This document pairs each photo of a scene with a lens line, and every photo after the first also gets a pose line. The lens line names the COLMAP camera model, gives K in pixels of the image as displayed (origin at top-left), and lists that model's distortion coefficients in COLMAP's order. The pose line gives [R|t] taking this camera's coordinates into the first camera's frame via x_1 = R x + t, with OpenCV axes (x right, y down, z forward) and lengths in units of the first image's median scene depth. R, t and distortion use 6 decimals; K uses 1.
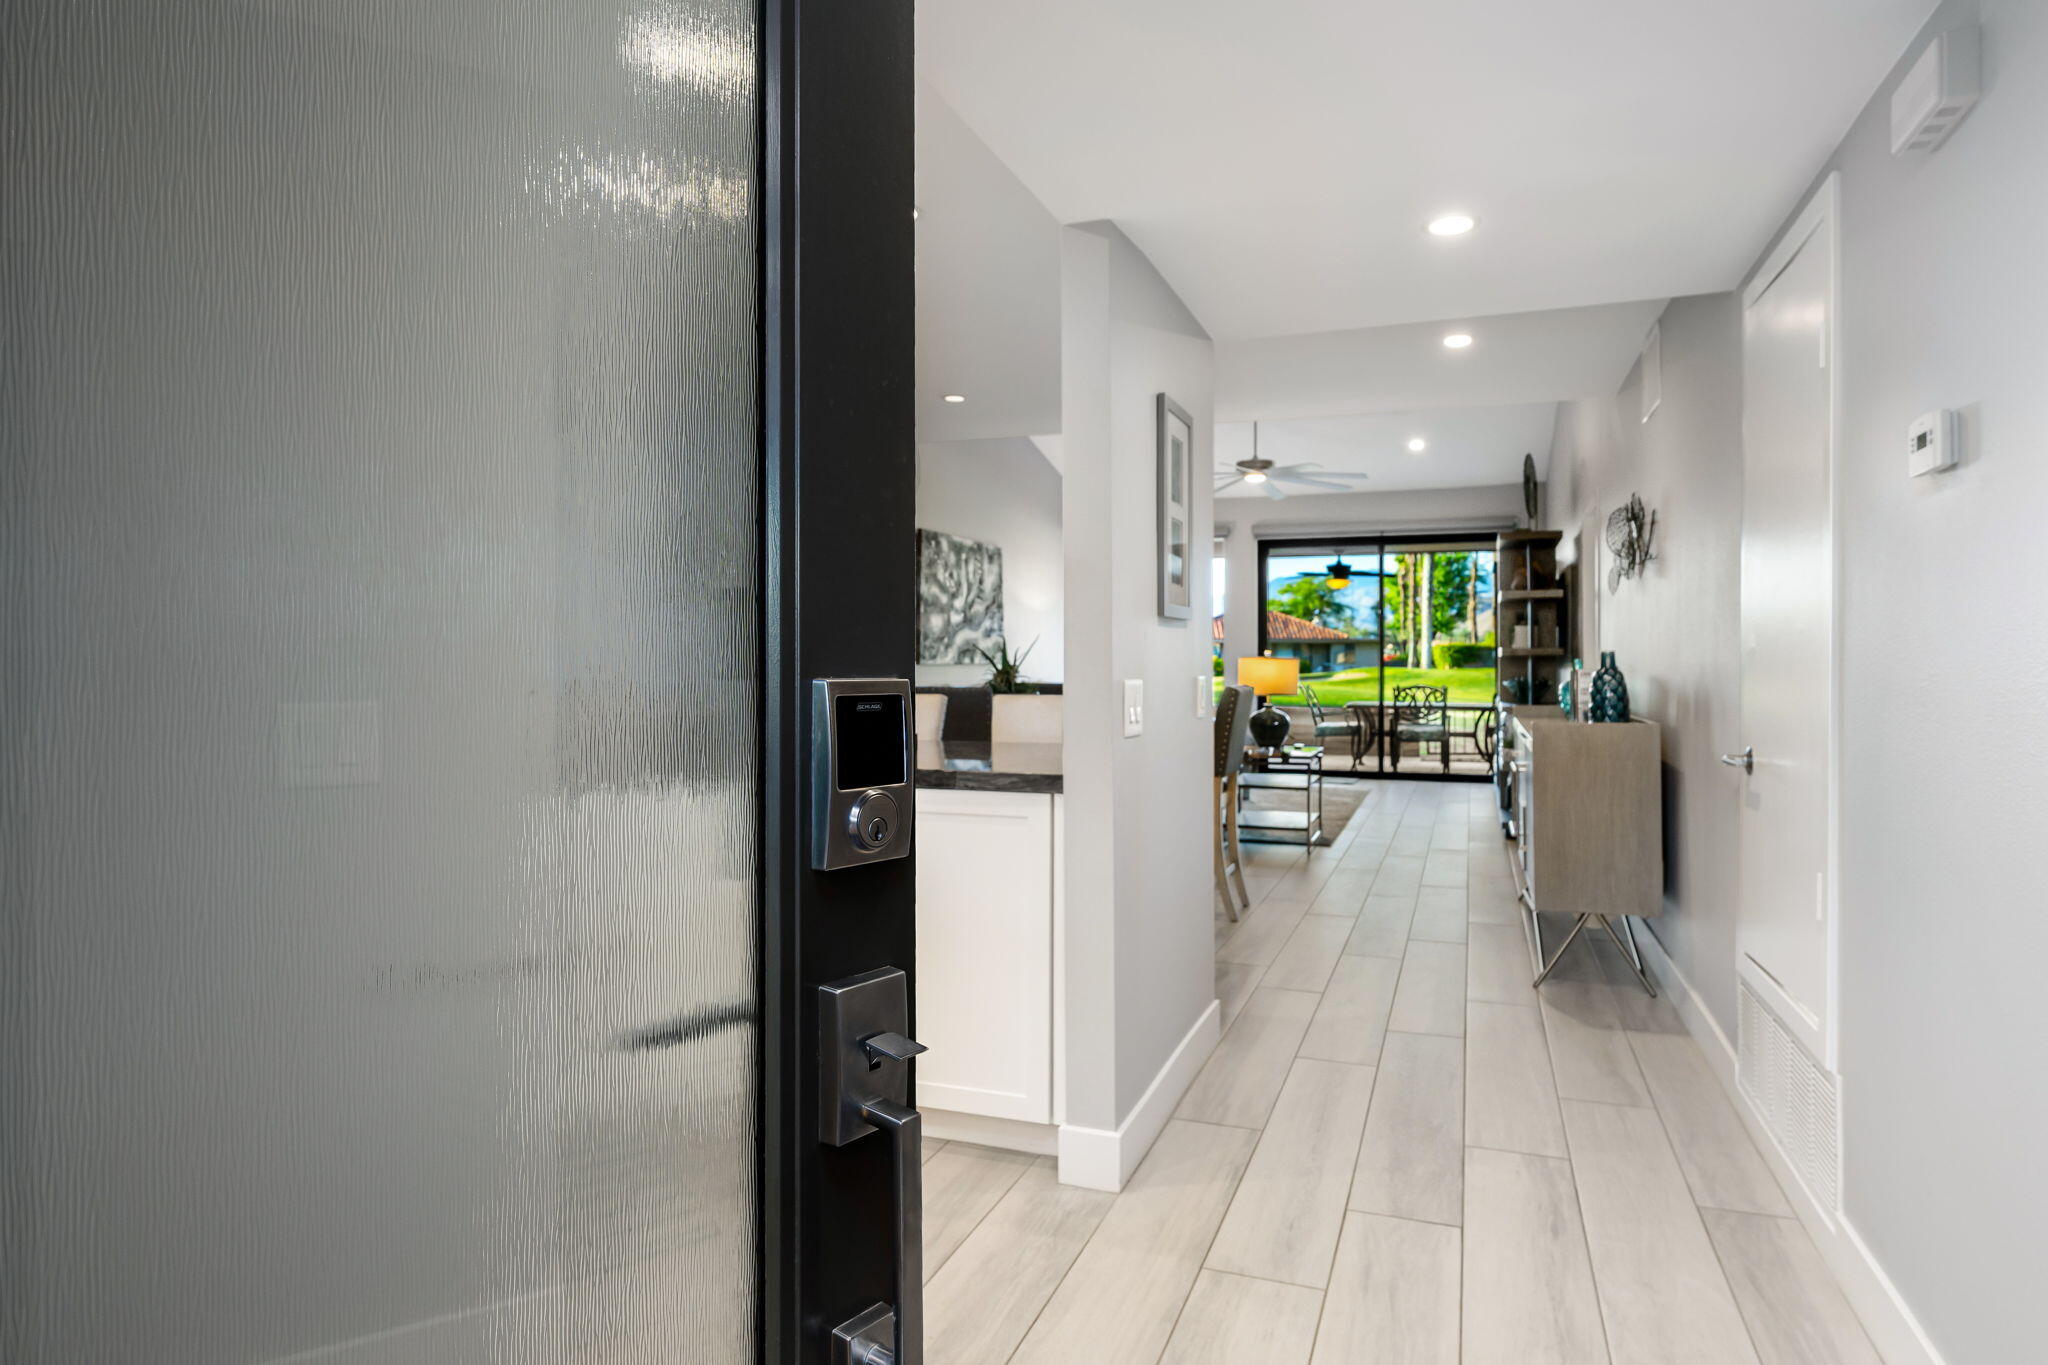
lens RADIAL K [[1130.1, 0, 1107.5], [0, 1130.1, 666.2], [0, 0, 1]] dist [0.001833, 0.000115]
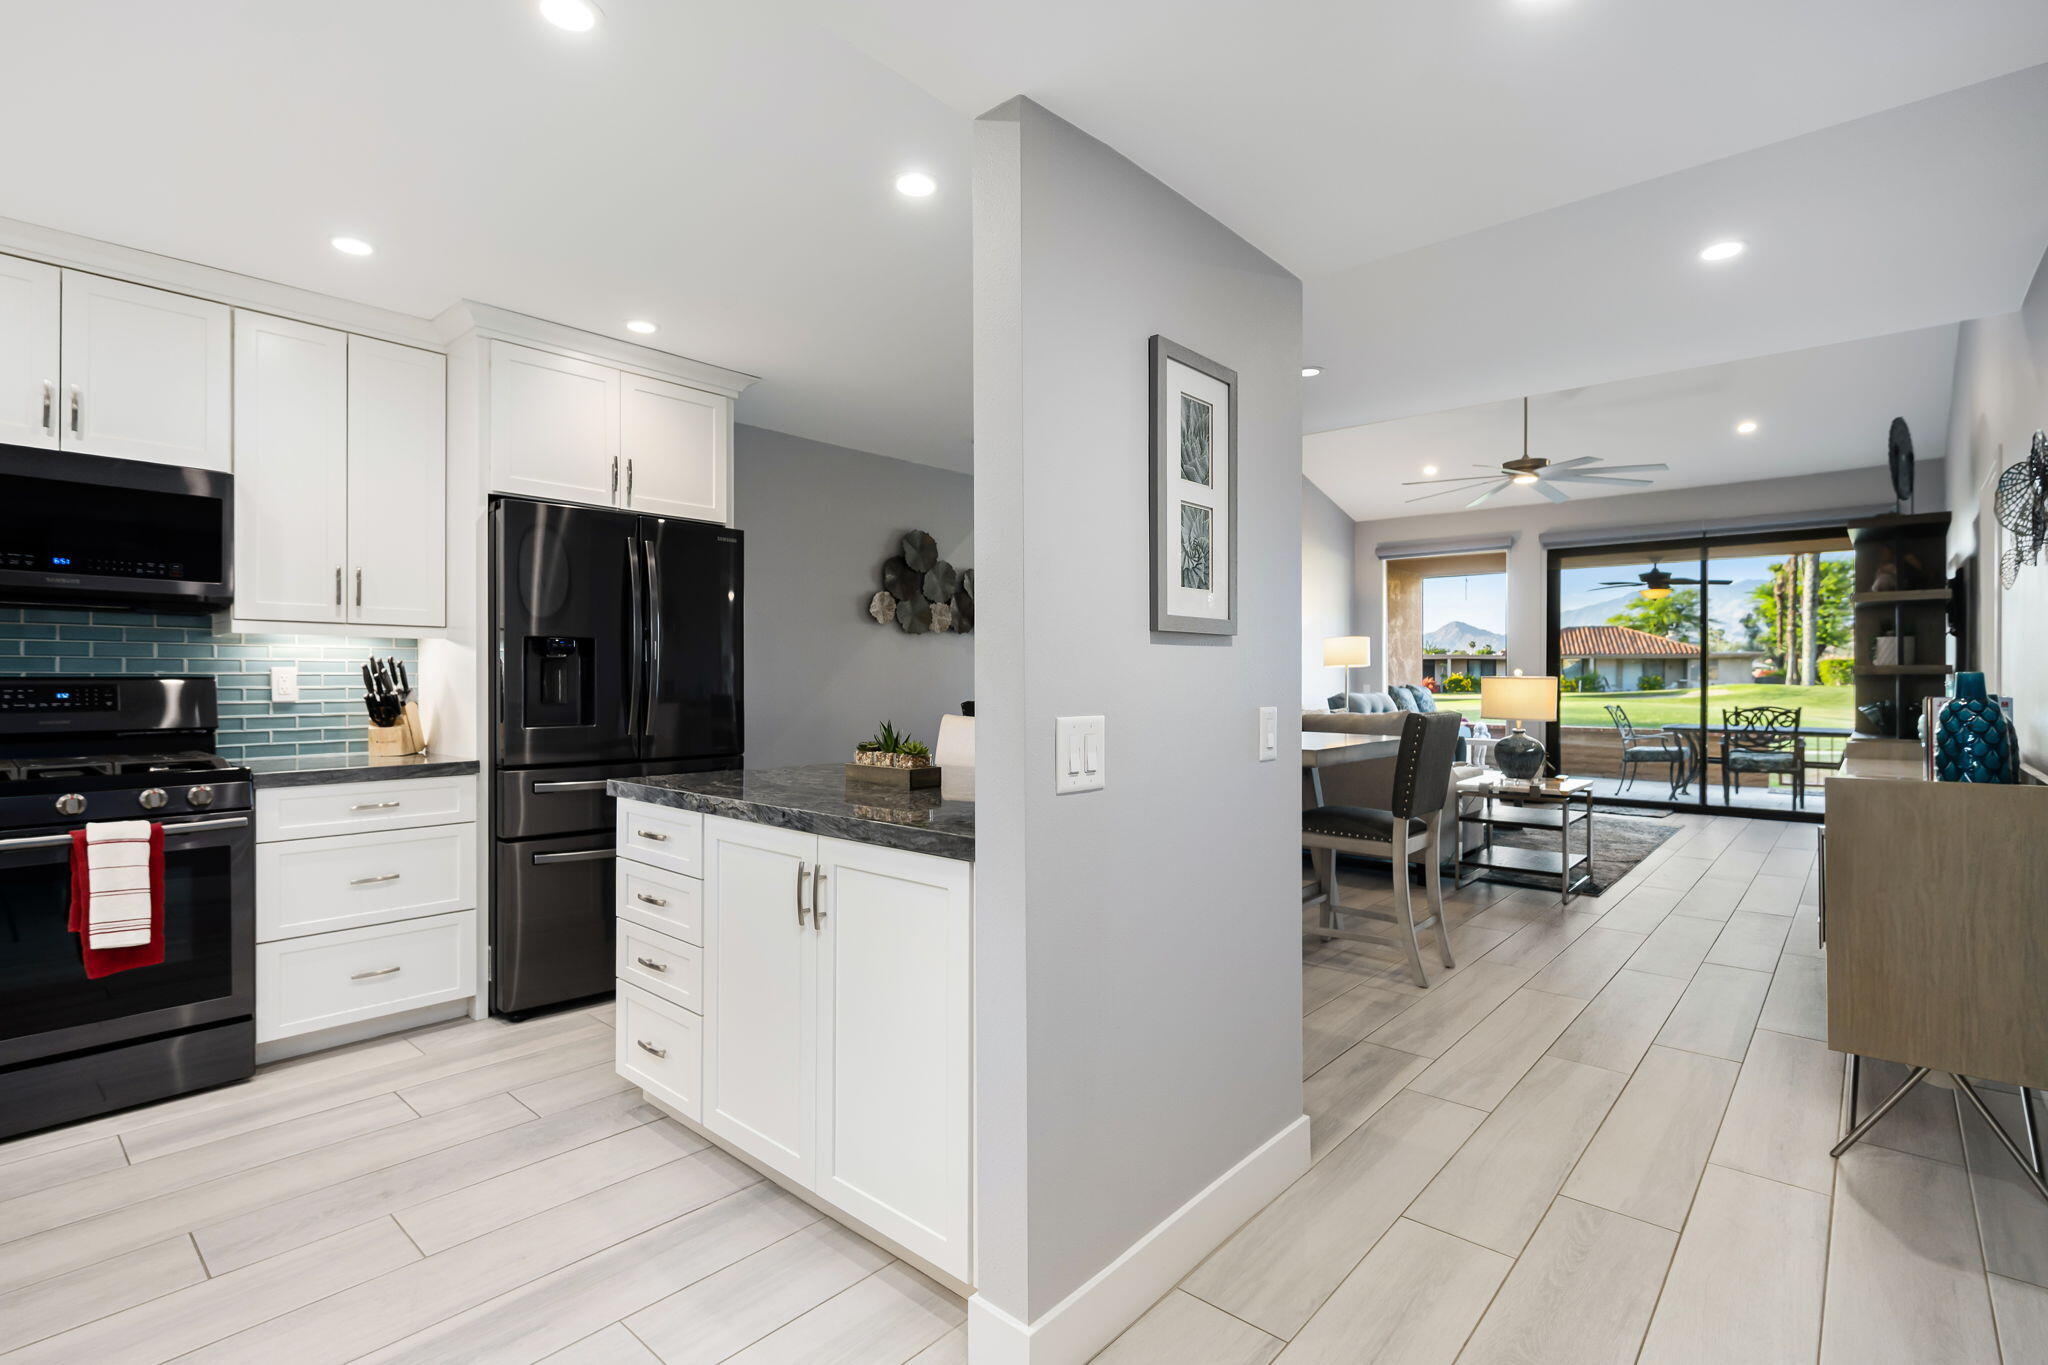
lens RADIAL K [[970.2, 0, 1024.0], [0, 970.2, 682.5], [0, 0, 1]] dist [-0.002563, 0.000227]
pose [[0.916191, 0.002397, -0.400735, 0.070360], [-0.001736, 0.999996, 0.002012, -0.003147], [0.400738, -0.001148, 0.916192, 0.113197]]
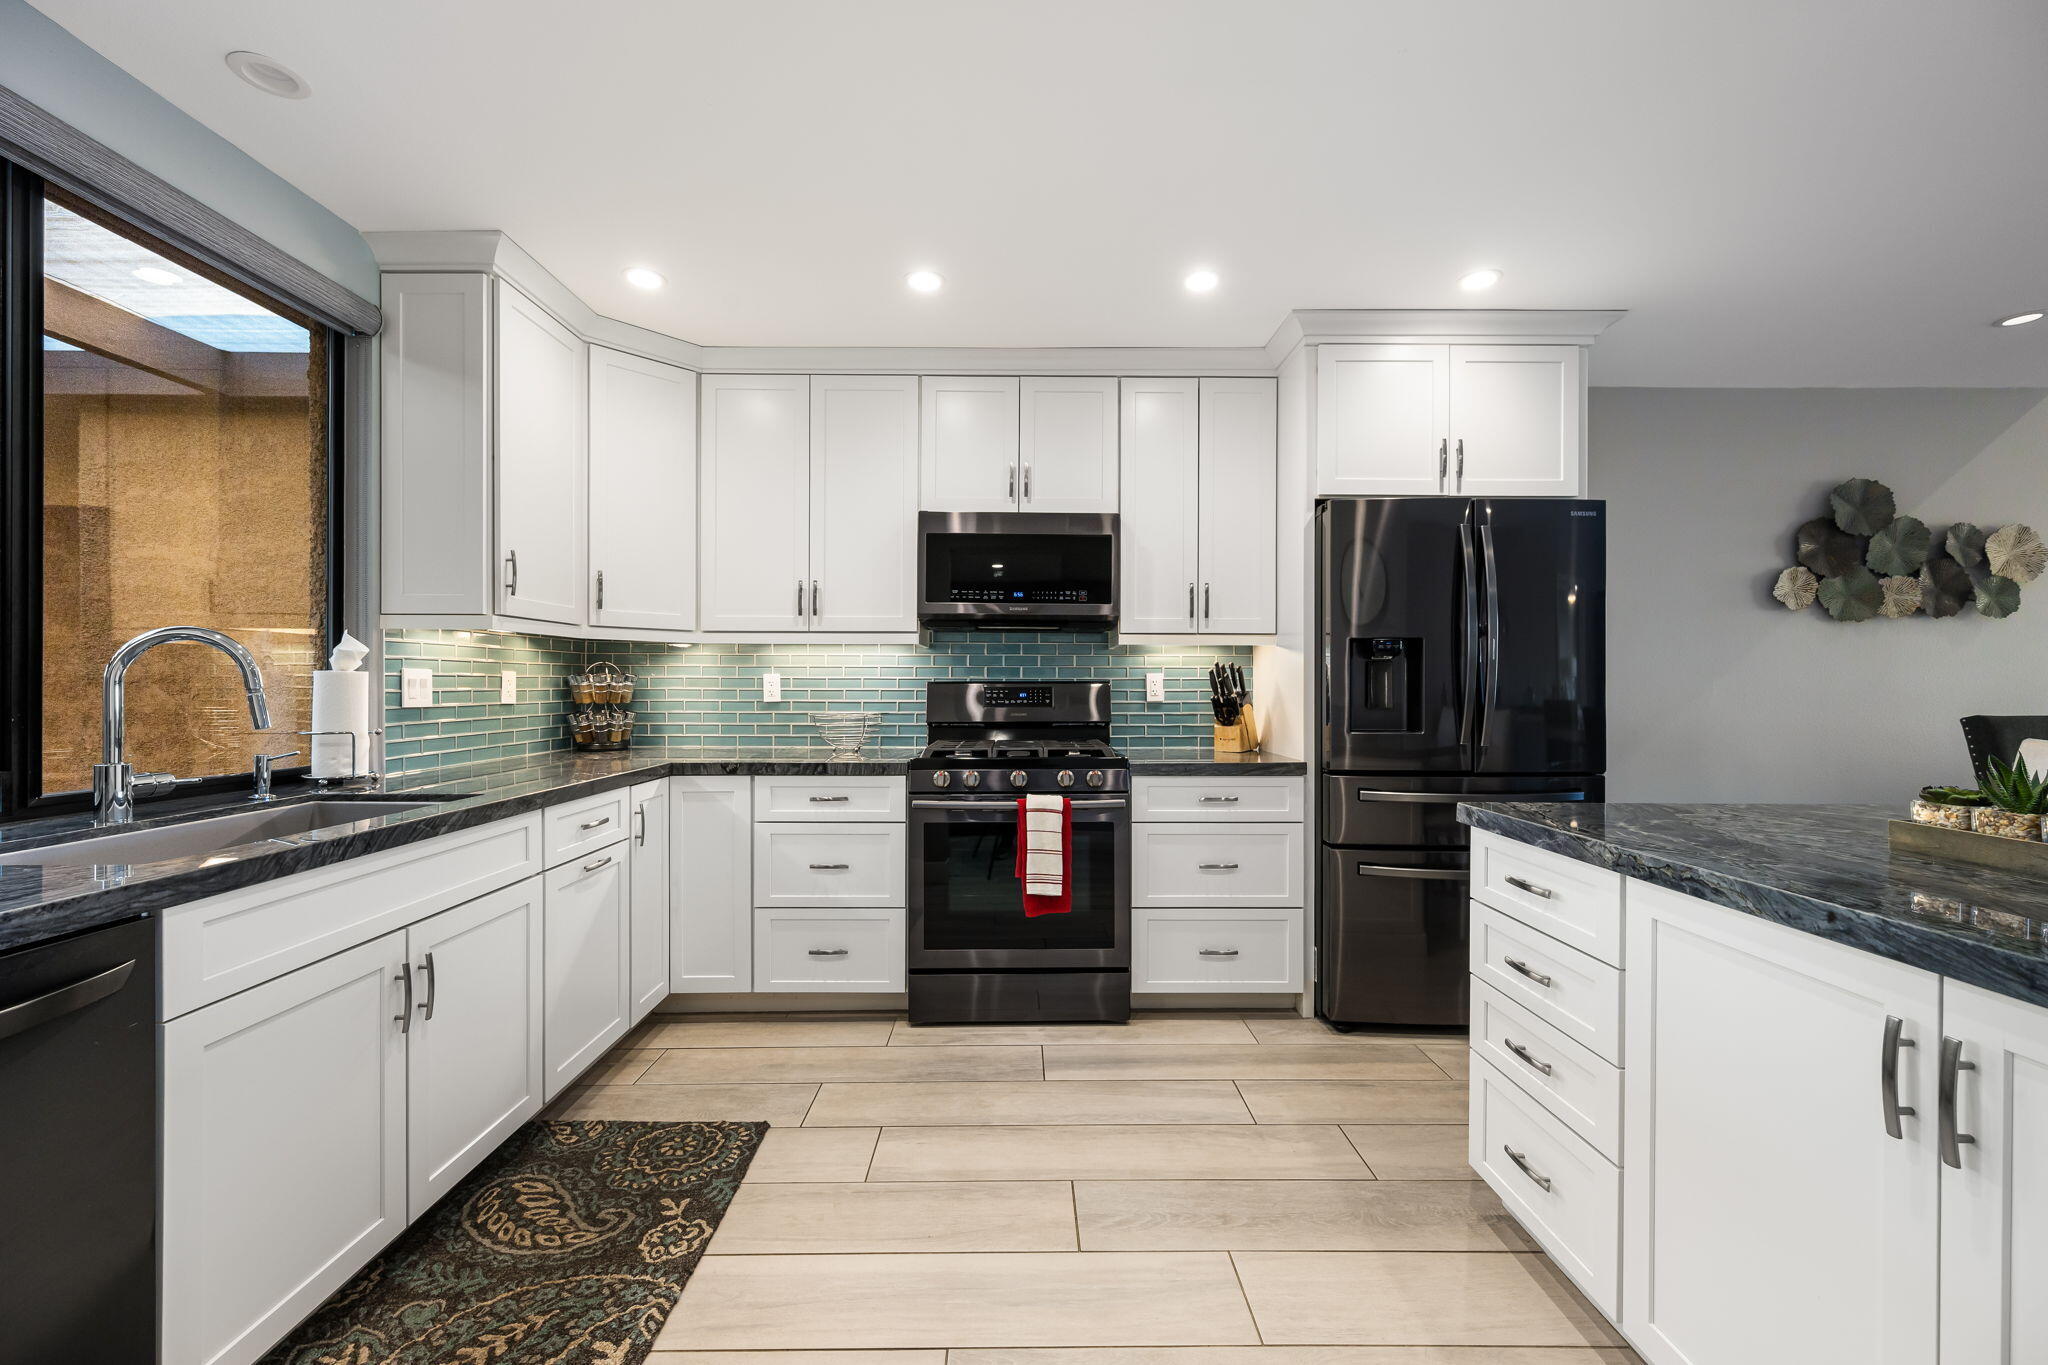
lens RADIAL K [[815.0, 0, 1024.0], [0, 815.0, 682.5], [0, 0, 1]] dist [0.001326, 0.000066]
pose [[0.323508, -0.002612, -0.946222, -0.003531], [-0.002540, 0.999990, -0.003629, -0.001907], [0.946222, 0.003578, 0.323498, 0.162127]]
